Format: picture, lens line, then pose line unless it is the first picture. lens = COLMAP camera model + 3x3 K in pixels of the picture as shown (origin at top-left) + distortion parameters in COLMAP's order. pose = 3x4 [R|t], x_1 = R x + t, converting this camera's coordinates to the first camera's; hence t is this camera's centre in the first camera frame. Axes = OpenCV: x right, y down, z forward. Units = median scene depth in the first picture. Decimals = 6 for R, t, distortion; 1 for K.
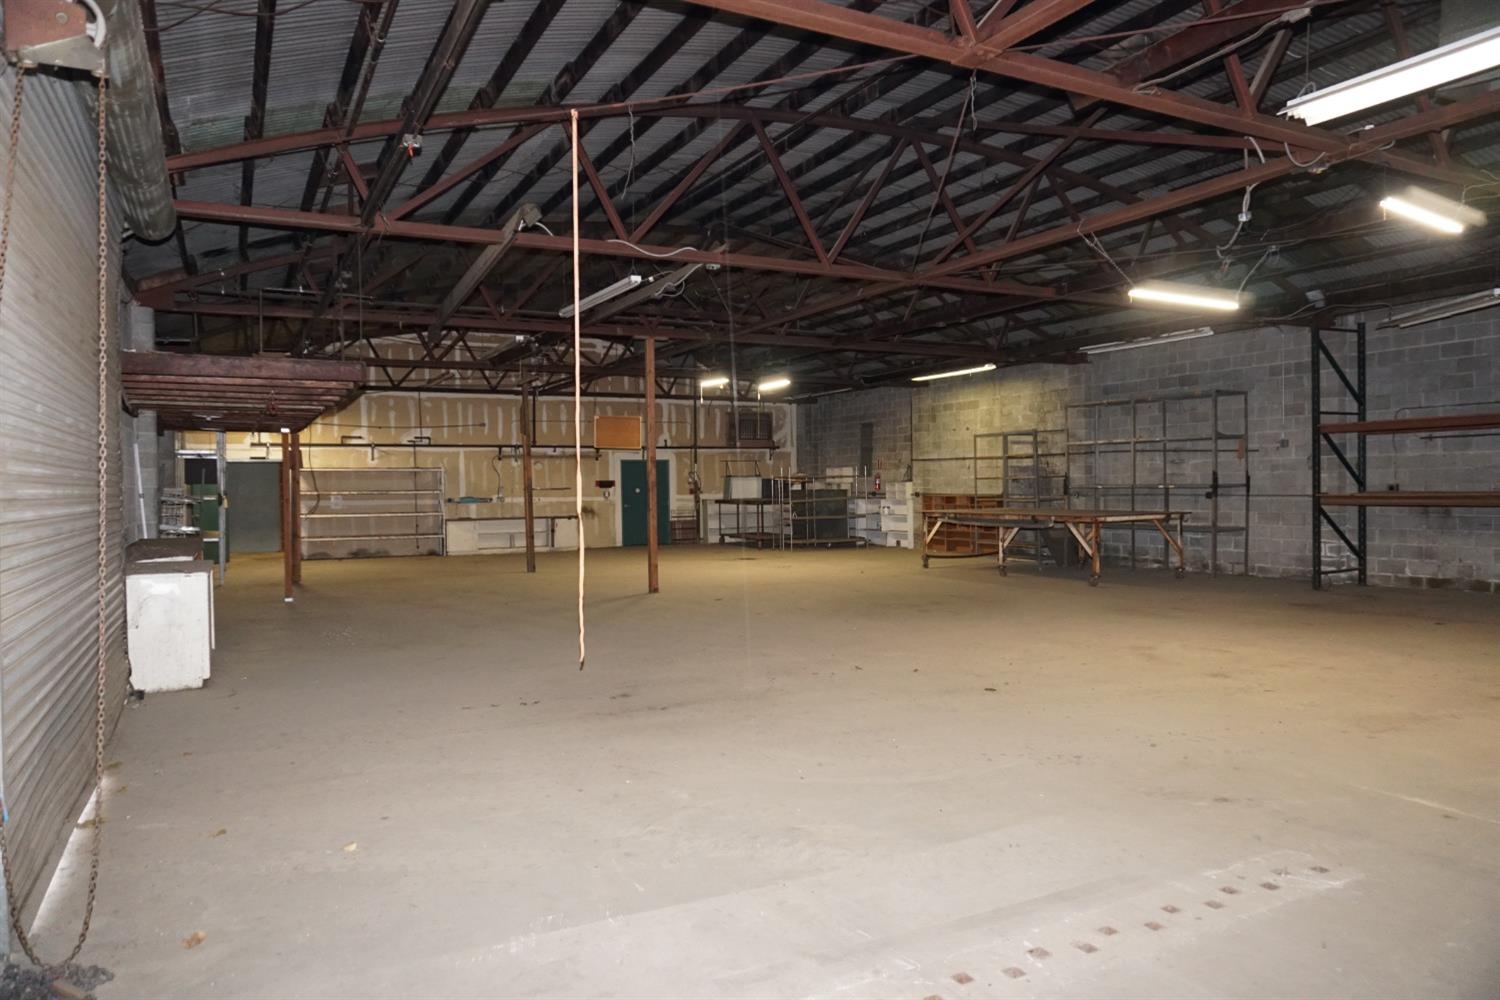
lens RADIAL K [[1001.0, 0, 738.2], [0, 1001.0, 495.9], [0, 0, 1]] dist [-0.041837, 0.021317]
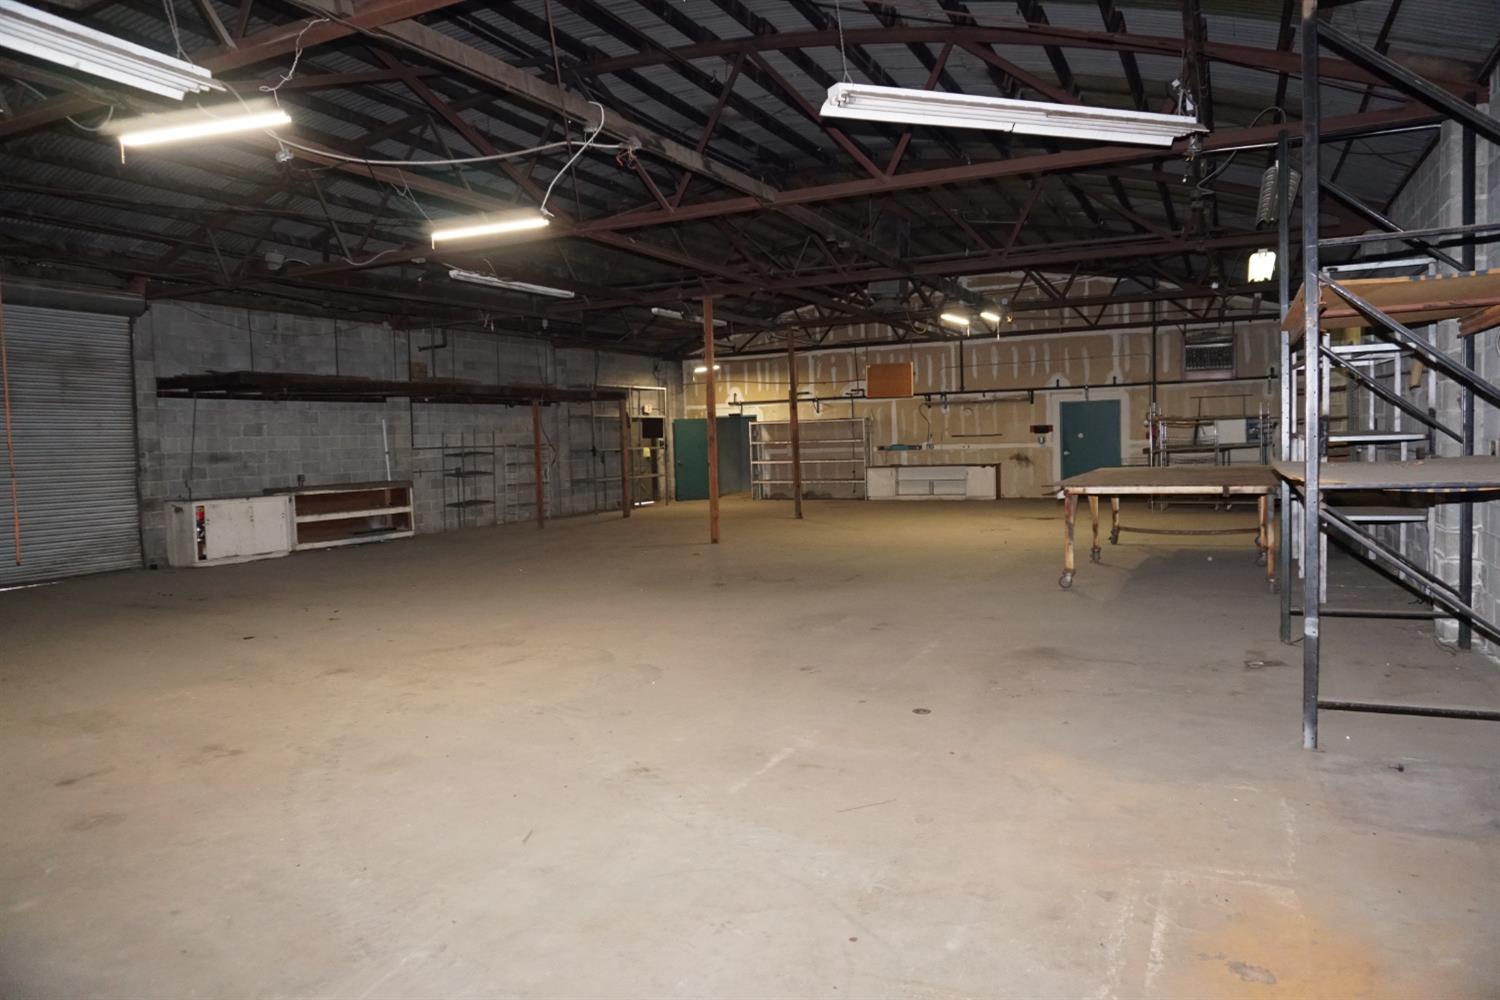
lens RADIAL K [[1001.0, 0, 749.2], [0, 1001.0, 500.3], [0, 0, 1]] dist [-0.041837, 0.021317]
pose [[0.598269, 0.041941, -0.800197, 0.482486], [0.015174, 0.997857, 0.063646, -0.009831], [0.801151, -0.050219, 0.596351, 0.253536]]
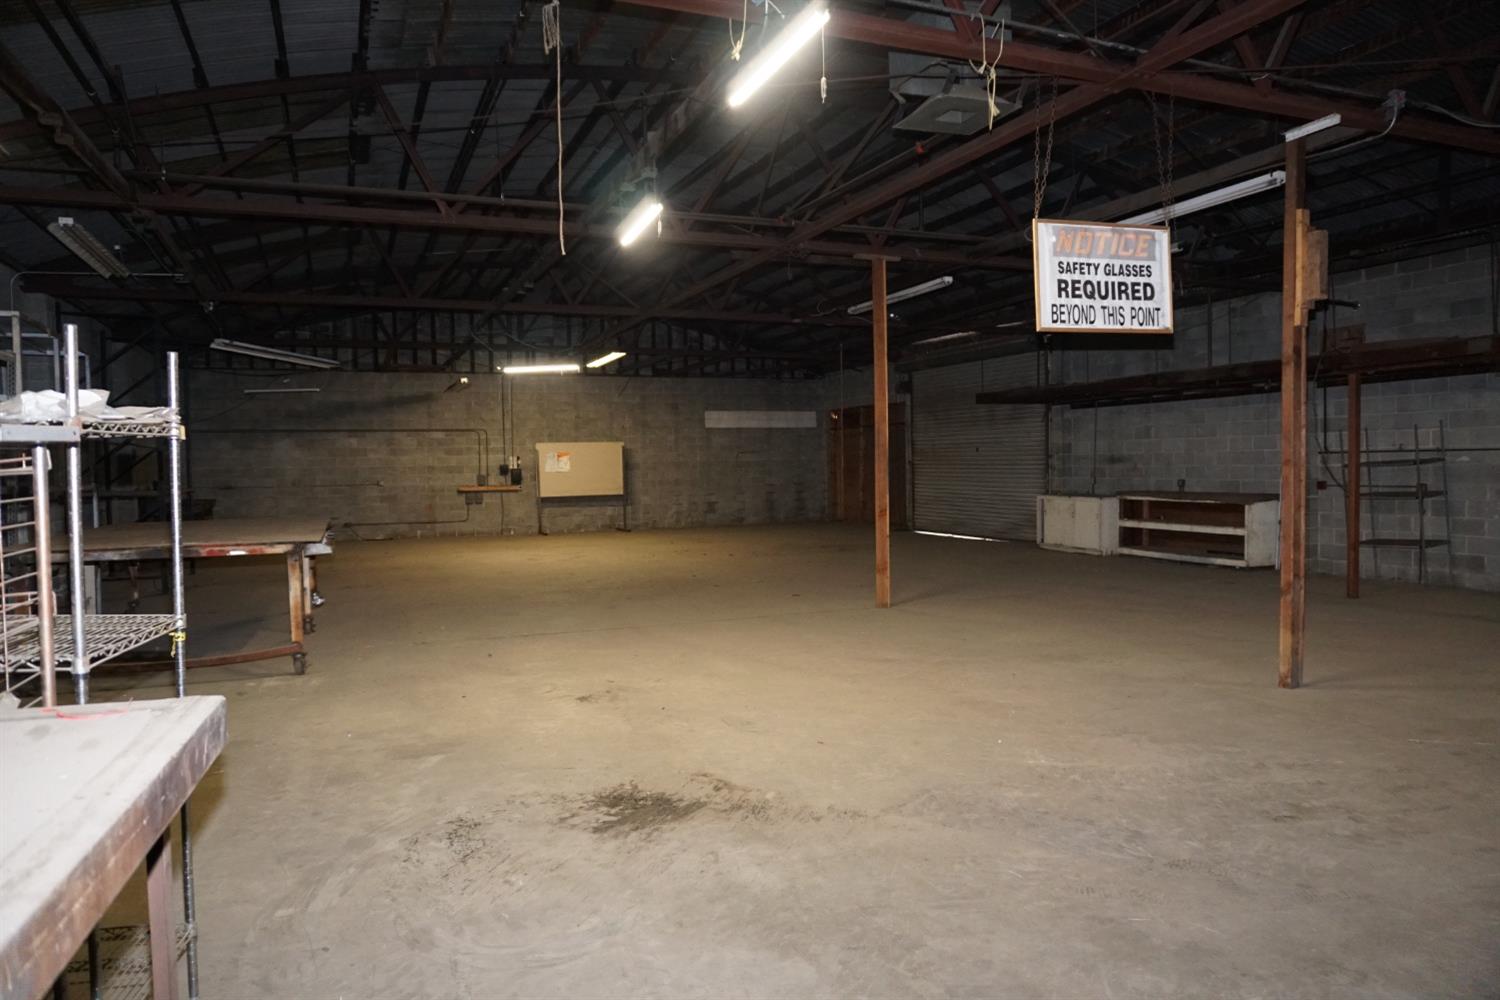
lens RADIAL K [[1001.0, 0, 745.6], [0, 1001.0, 503.9], [0, 0, 1]] dist [-0.041837, 0.021317]
pose [[-0.995932, 0.024547, 0.086698, -0.033359], [0.028655, 0.998509, 0.046462, -0.010503], [-0.085428, 0.048757, -0.995151, 1.091231]]
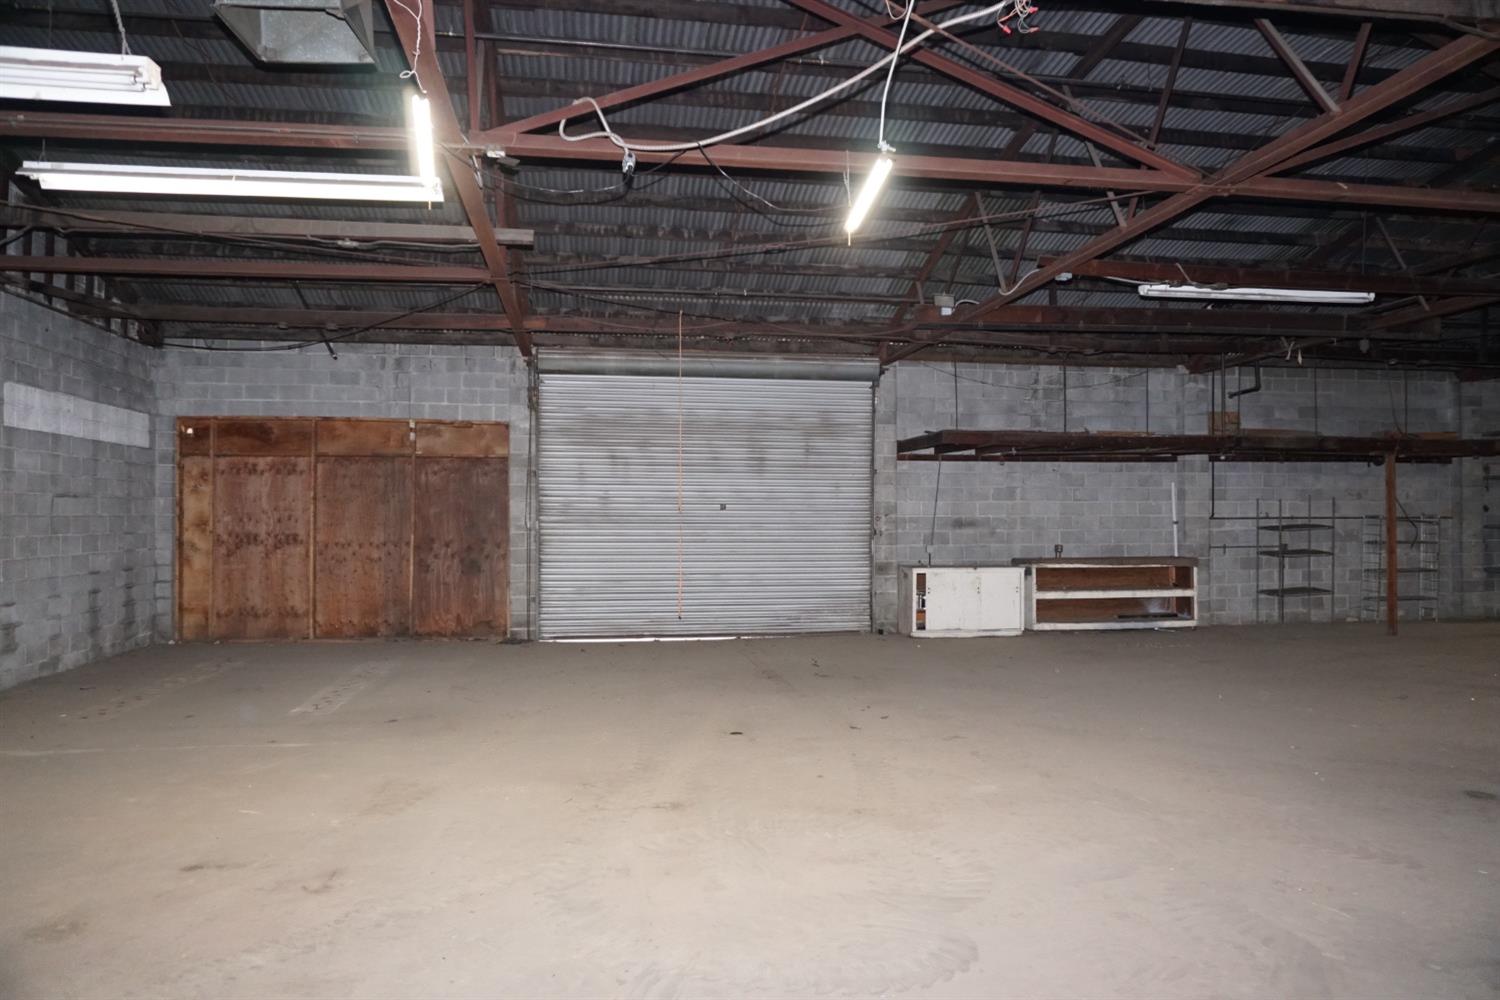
lens RADIAL K [[1001.0, 0, 752.4], [0, 1001.0, 505.7], [0, 0, 1]] dist [-0.041837, 0.021317]
pose [[-0.302745, -0.001770, -0.953070, 0.385475], [-0.001347, 0.999998, -0.001429, -0.011194], [0.953071, 0.000852, -0.302746, 0.423745]]
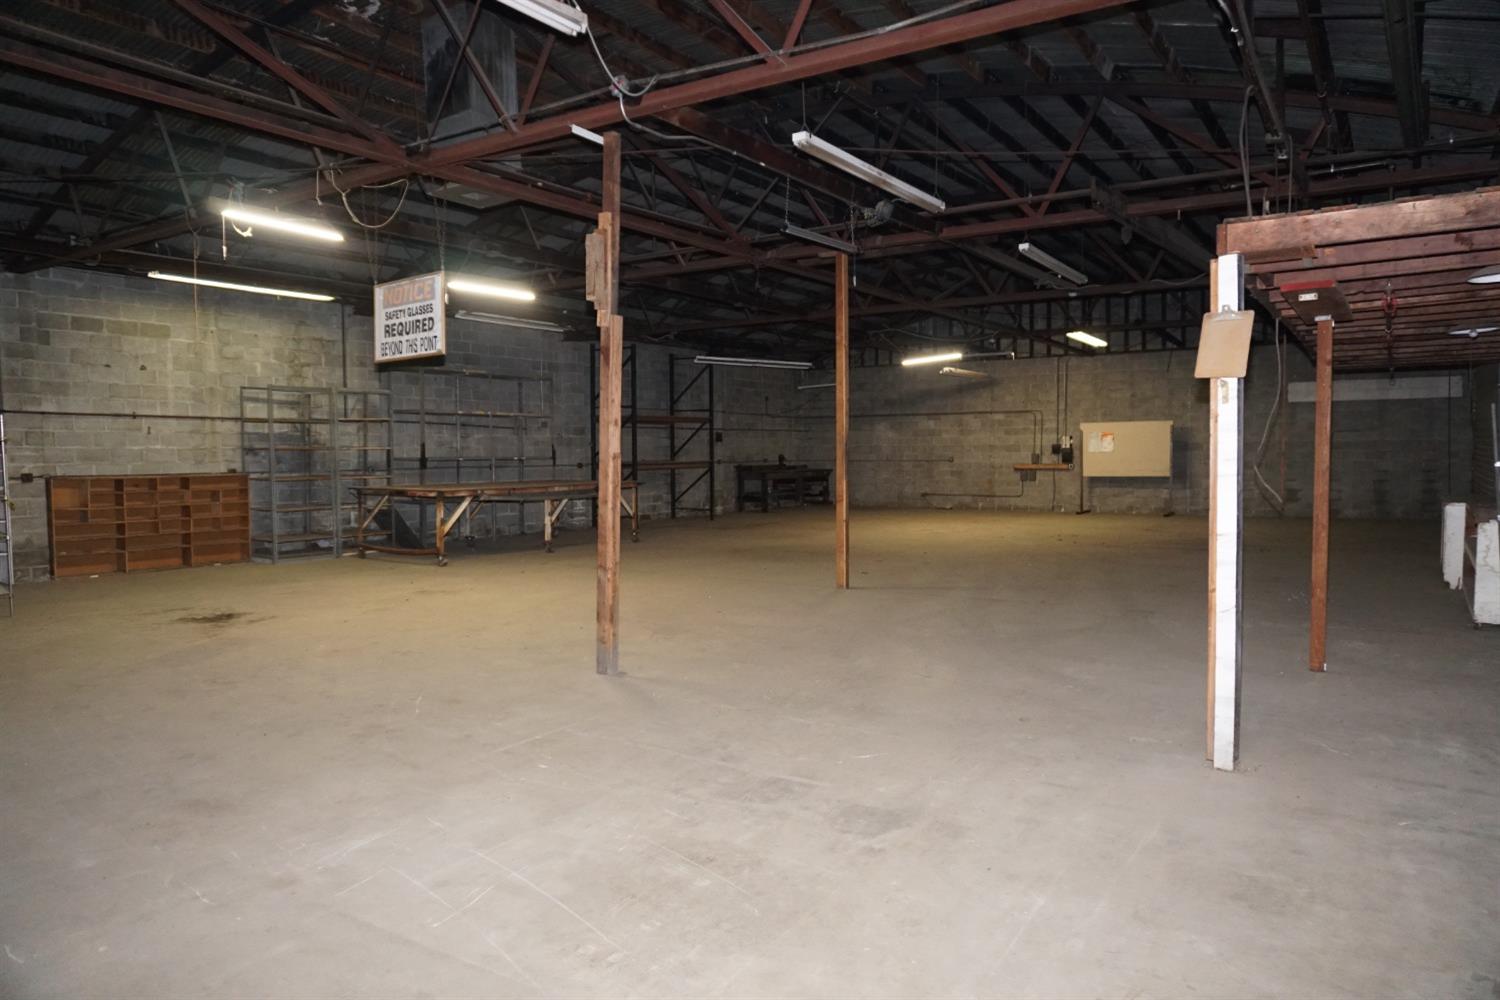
lens RADIAL K [[1001.0, 0, 762.0], [0, 1001.0, 498.5], [0, 0, 1]] dist [-0.041837, 0.021317]
pose [[-0.495961, -0.025605, 0.867967, -0.451223], [0.021811, 0.998882, 0.041929, -0.003844], [-0.868071, 0.039727, -0.494848, 0.899108]]
